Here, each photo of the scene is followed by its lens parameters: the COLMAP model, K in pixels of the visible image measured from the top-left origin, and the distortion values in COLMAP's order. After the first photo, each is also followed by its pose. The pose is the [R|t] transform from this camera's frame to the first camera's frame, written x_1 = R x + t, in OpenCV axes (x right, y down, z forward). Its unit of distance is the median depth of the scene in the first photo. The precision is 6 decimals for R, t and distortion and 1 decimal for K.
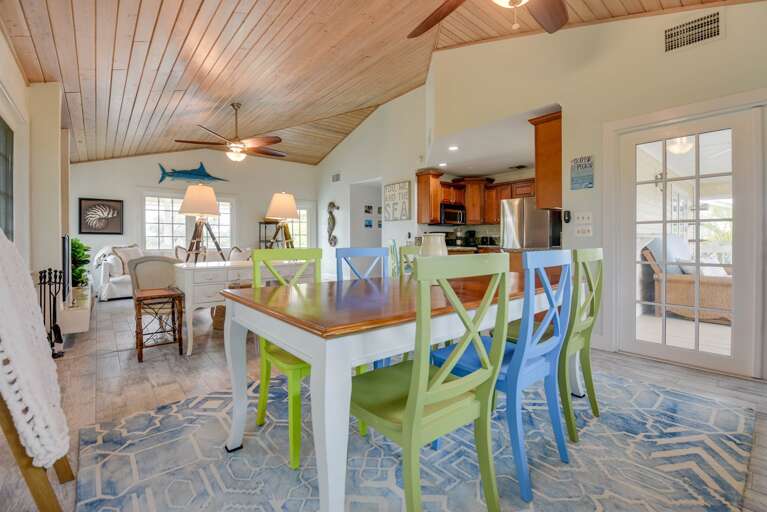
lens RADIAL K [[338.4, 0, 381.5], [0, 338.4, 245.9], [0, 0, 1]] dist [-0.000907, -0.000141]
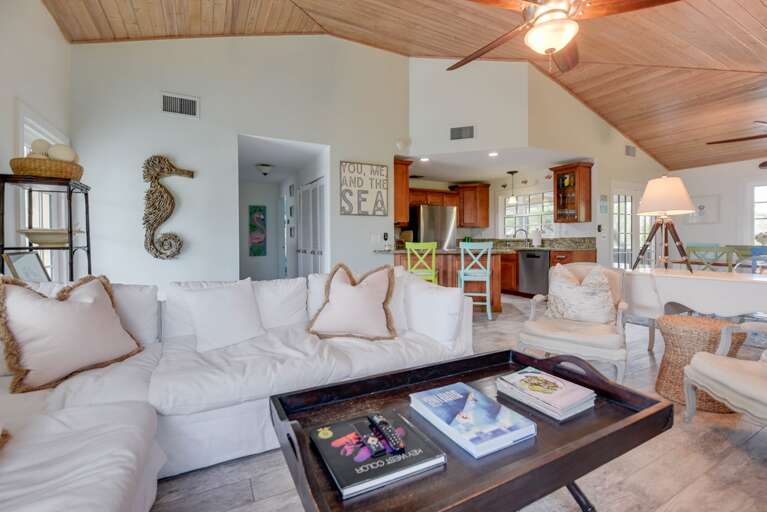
lens RADIAL K [[326.3, 0, 361.6], [0, 326.3, 250.9], [0, 0, 1]] dist [-0.019952, -0.000198]
pose [[0.258406, -0.029759, 0.965578, -0.639597], [0.016342, 0.999517, 0.026431, -0.018929], [-0.965898, 0.008949, 0.258767, 0.845612]]
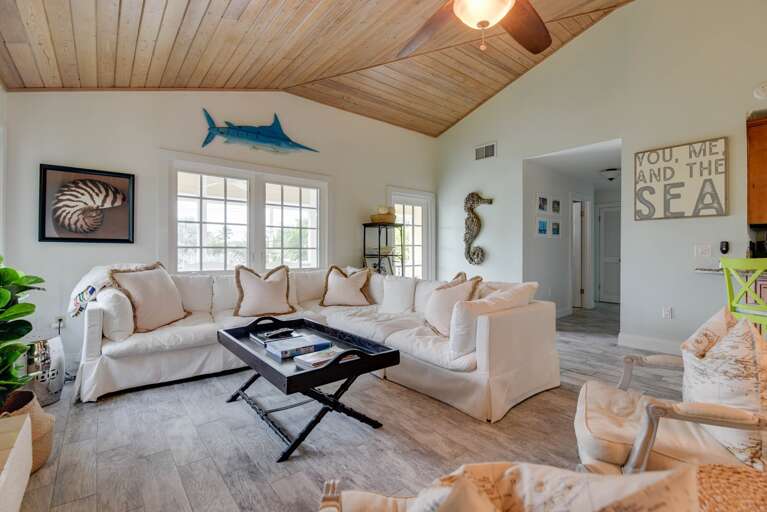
lens RADIAL K [[333.7, 0, 393.5], [0, 333.7, 254.7], [0, 0, 1]] dist [-0.002477, -0.000534]
pose [[0.999836, 0.004378, 0.017561, -0.400351], [-0.004304, 0.999982, -0.004283, -0.016208], [-0.017579, 0.004207, 0.999837, 0.515940]]
